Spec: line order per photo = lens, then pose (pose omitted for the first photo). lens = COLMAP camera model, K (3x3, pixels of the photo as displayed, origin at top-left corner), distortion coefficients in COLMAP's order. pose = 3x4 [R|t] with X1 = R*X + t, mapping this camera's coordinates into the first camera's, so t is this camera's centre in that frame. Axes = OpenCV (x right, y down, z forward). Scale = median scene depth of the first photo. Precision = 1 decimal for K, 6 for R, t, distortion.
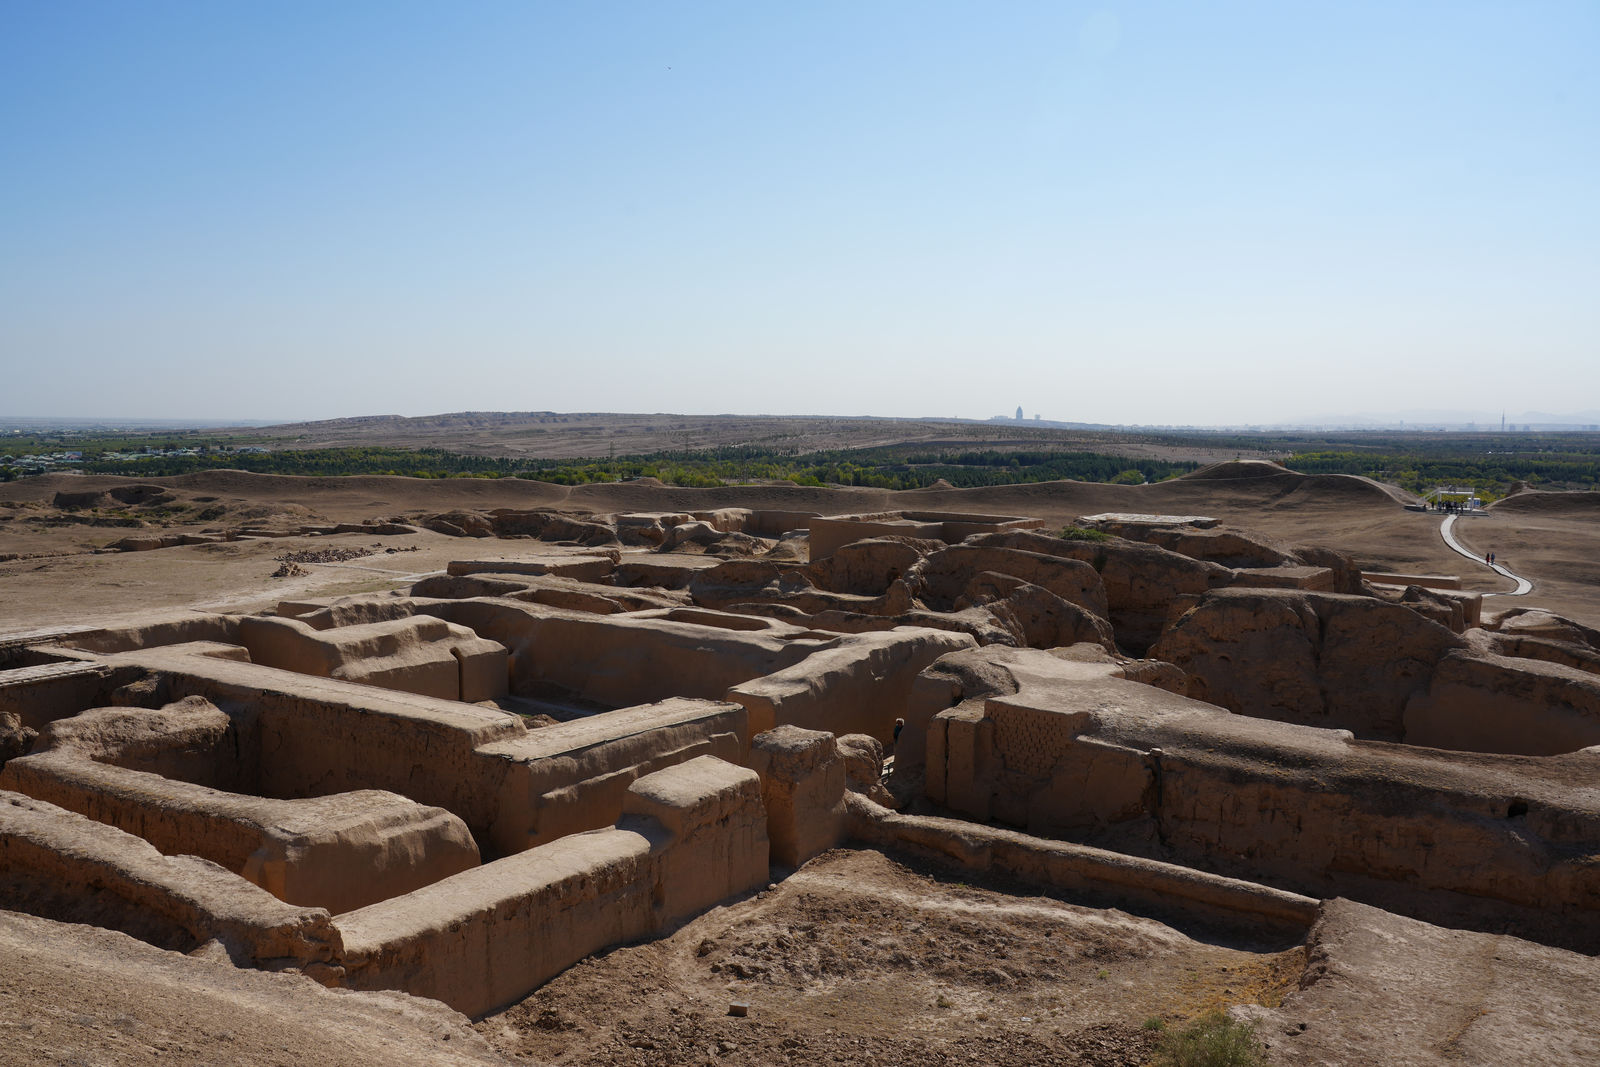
lens RADIAL K [[1416.2, 0, 800.0], [0, 1416.2, 533.5], [0, 0, 1]] dist [0.015168, 0.004657]
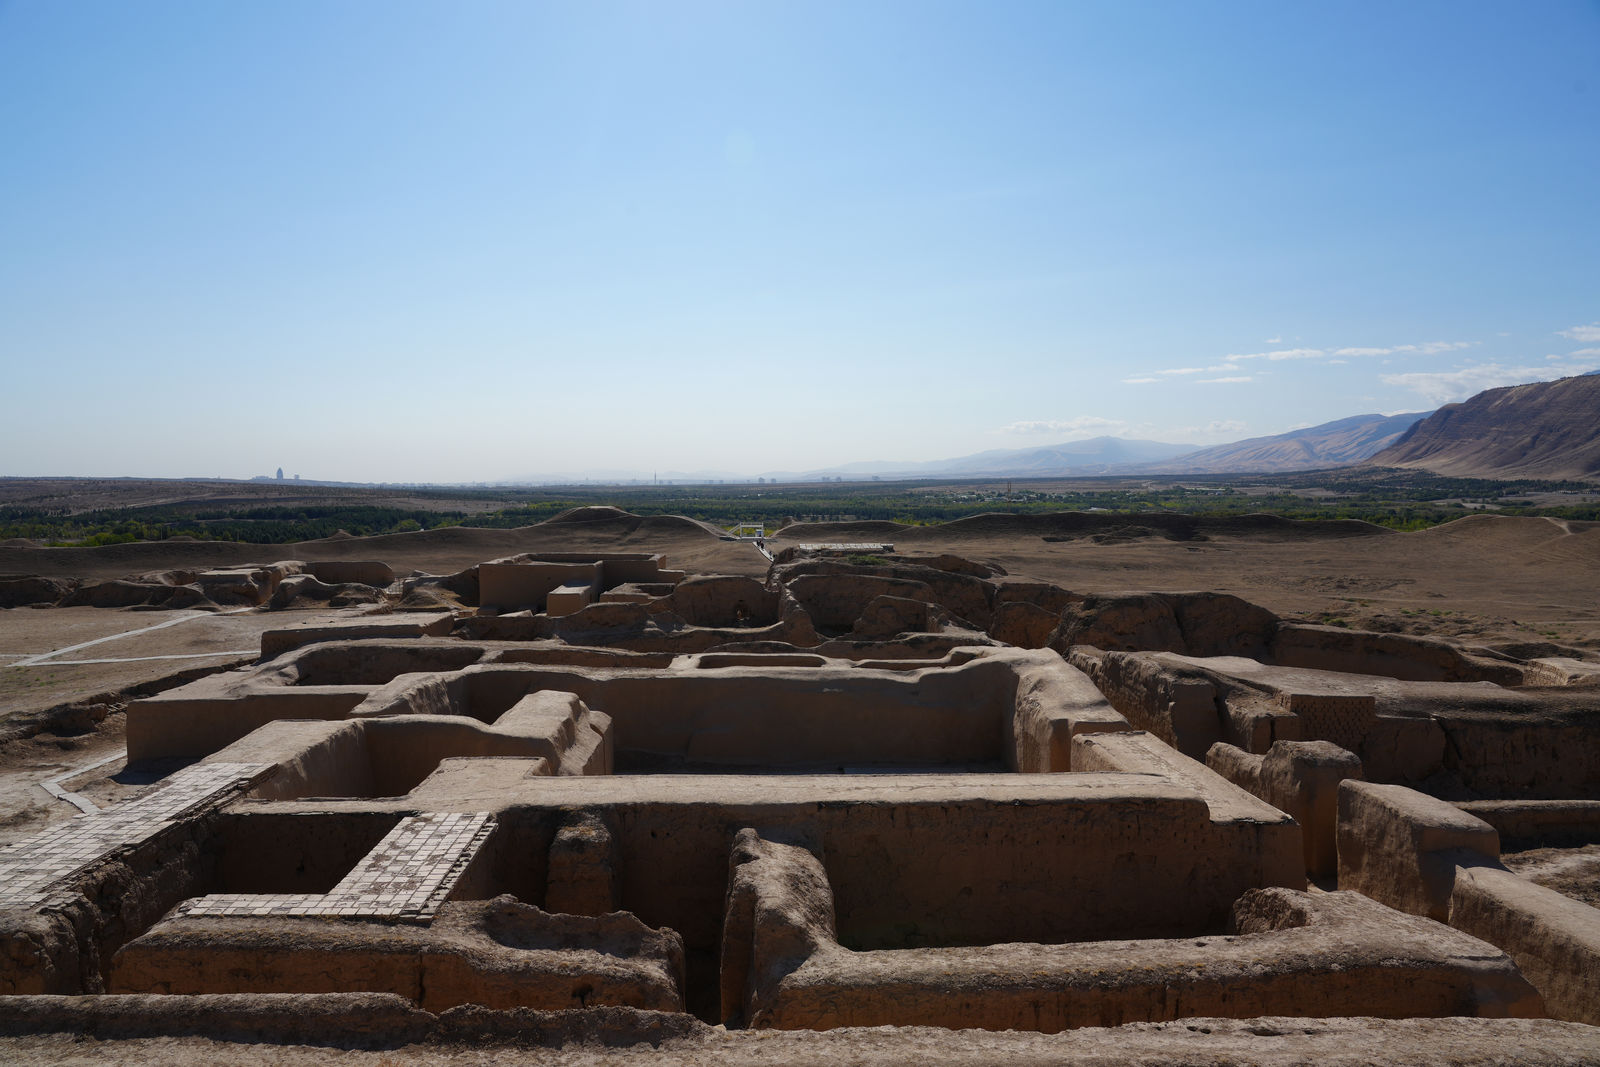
lens RADIAL K [[1111.1, 0, 800.0], [0, 1111.1, 533.5], [0, 0, 1]] dist [-0.032698, 0.004156]
pose [[0.795847, -0.035767, 0.604441, -0.139108], [0.055000, 0.998397, -0.013338, -0.004271], [-0.602995, 0.043859, 0.796538, 0.103162]]
